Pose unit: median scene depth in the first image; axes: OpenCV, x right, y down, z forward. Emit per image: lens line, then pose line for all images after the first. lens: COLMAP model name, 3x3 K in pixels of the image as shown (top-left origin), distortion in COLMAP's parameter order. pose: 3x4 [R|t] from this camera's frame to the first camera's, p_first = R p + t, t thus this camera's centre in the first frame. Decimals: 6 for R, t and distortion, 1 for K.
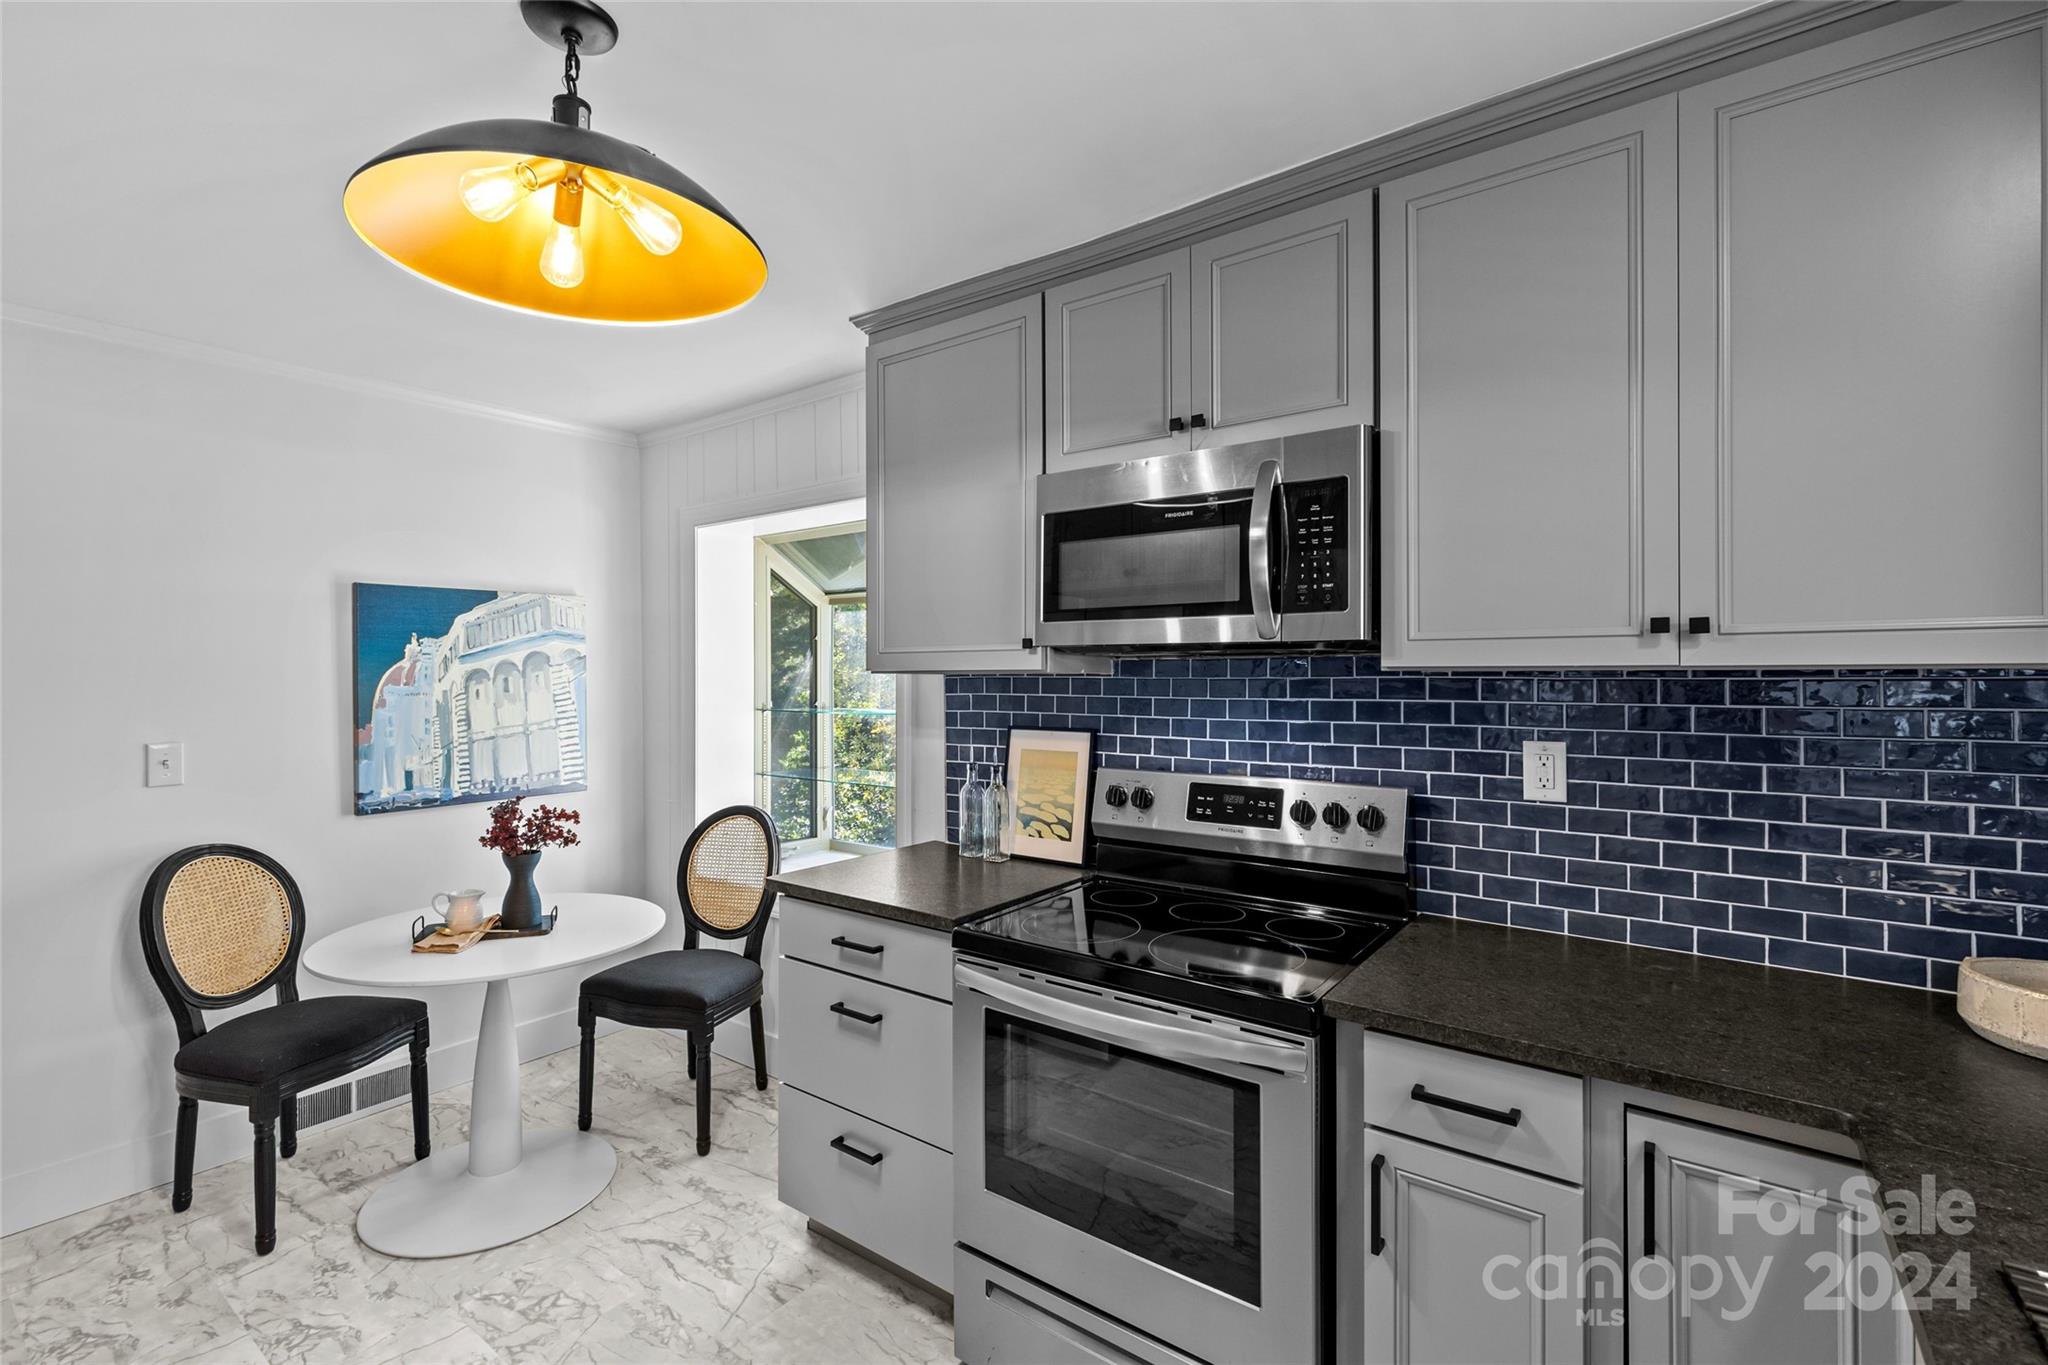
lens RADIAL K [[922.0, 0, 994.9], [0, 922.0, 671.8], [0, 0, 1]] dist [0.004309, -0.001057]
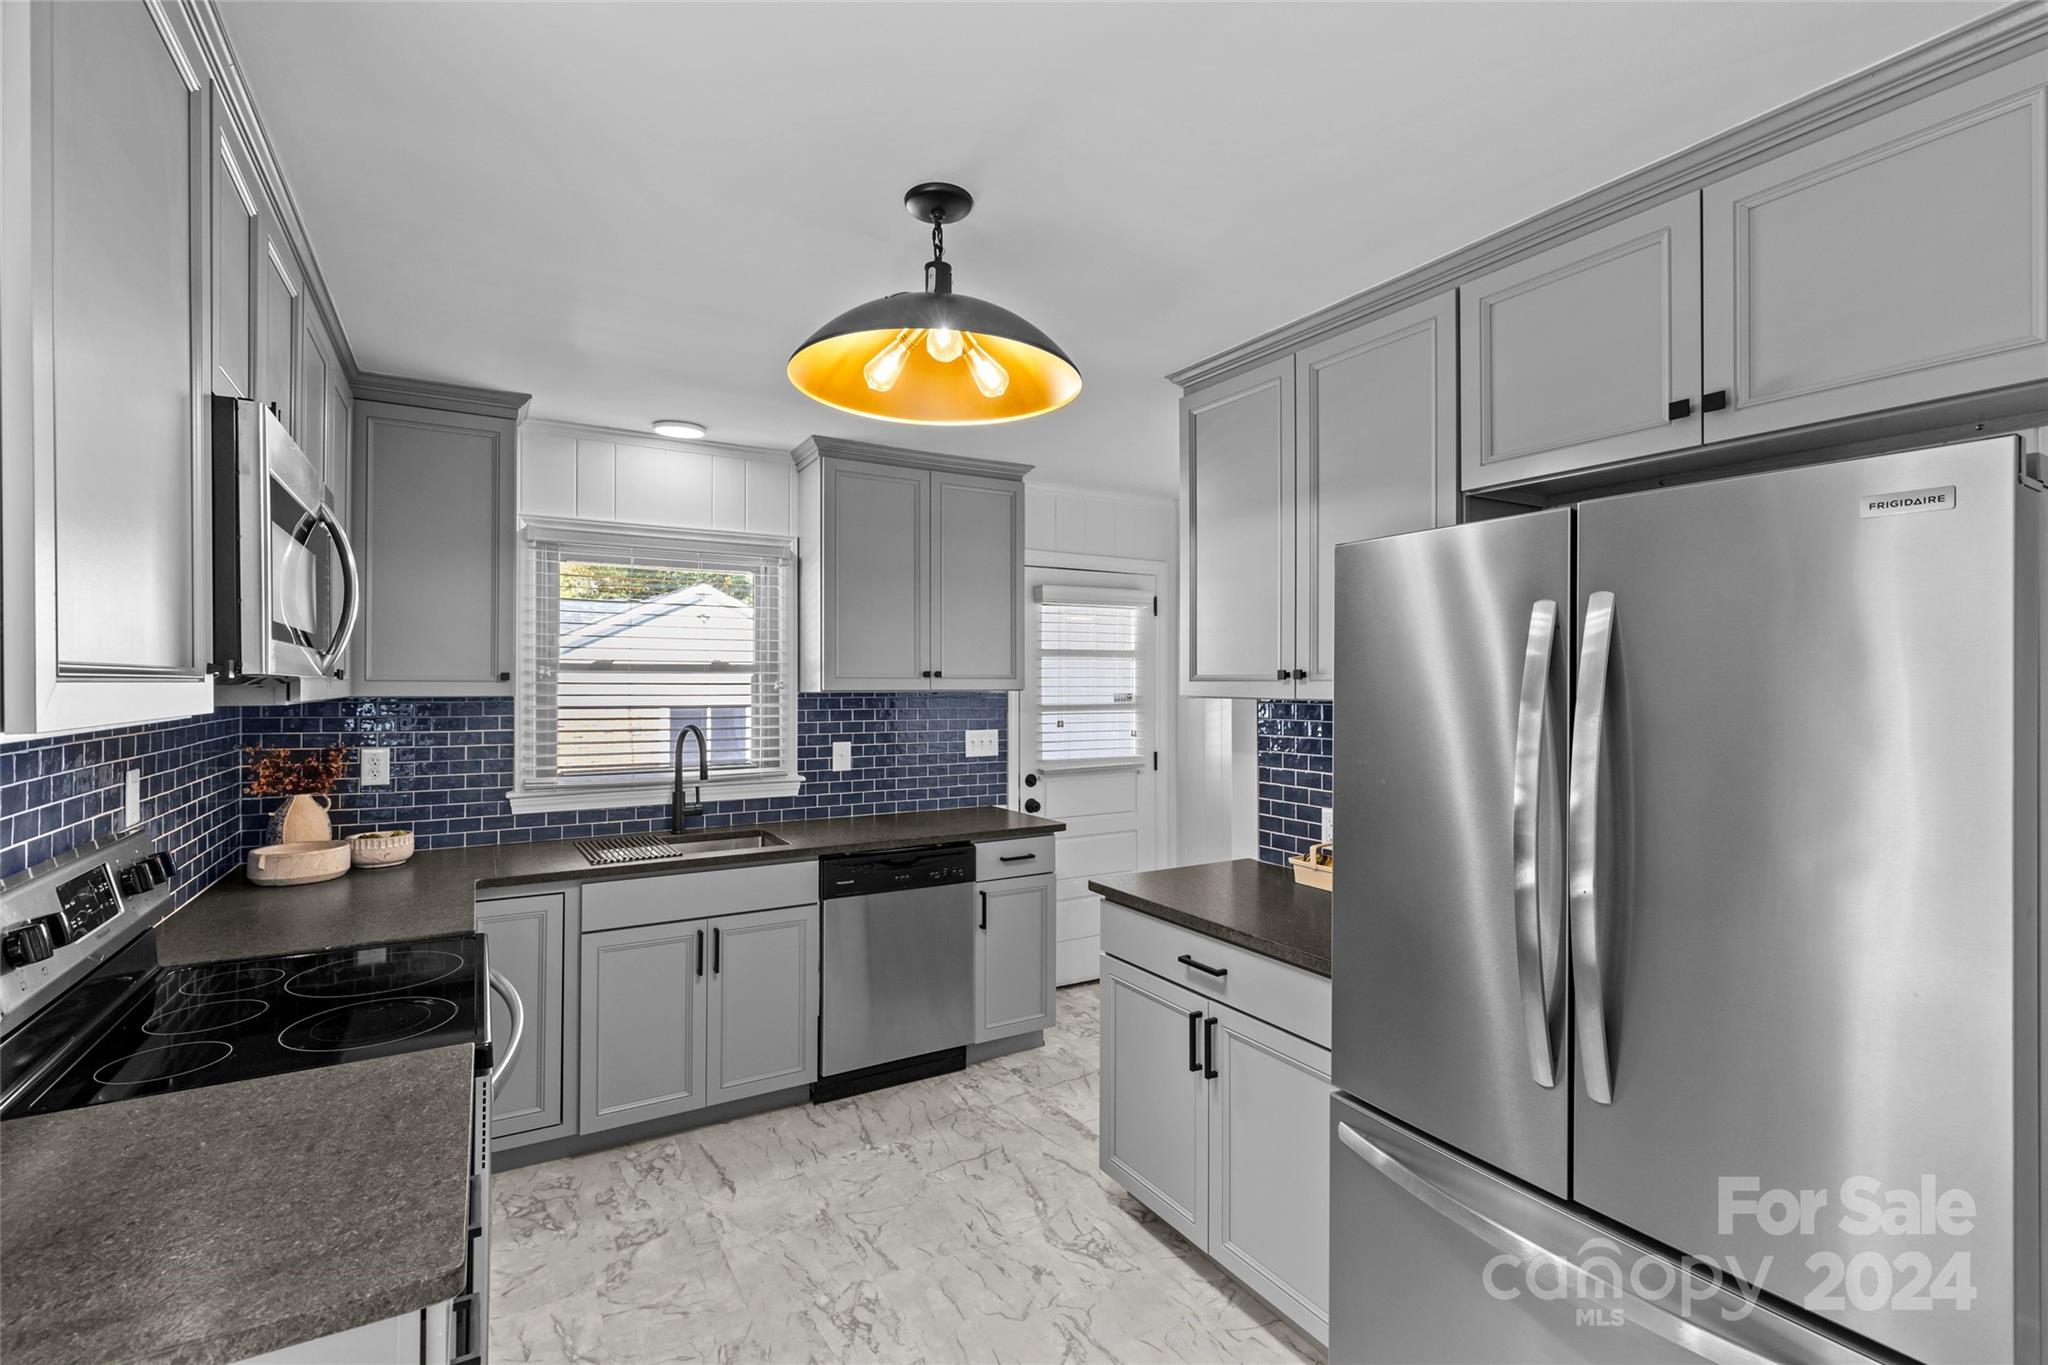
lens RADIAL K [[922.0, 0, 1015.1], [0, 922.0, 679.4], [0, 0, 1]] dist [0.004309, -0.001057]
pose [[-0.928746, 0.002019, 0.370712, -0.613449], [0.000995, 0.999995, -0.002952, -0.020531], [-0.370716, -0.002373, -0.928743, 1.292694]]
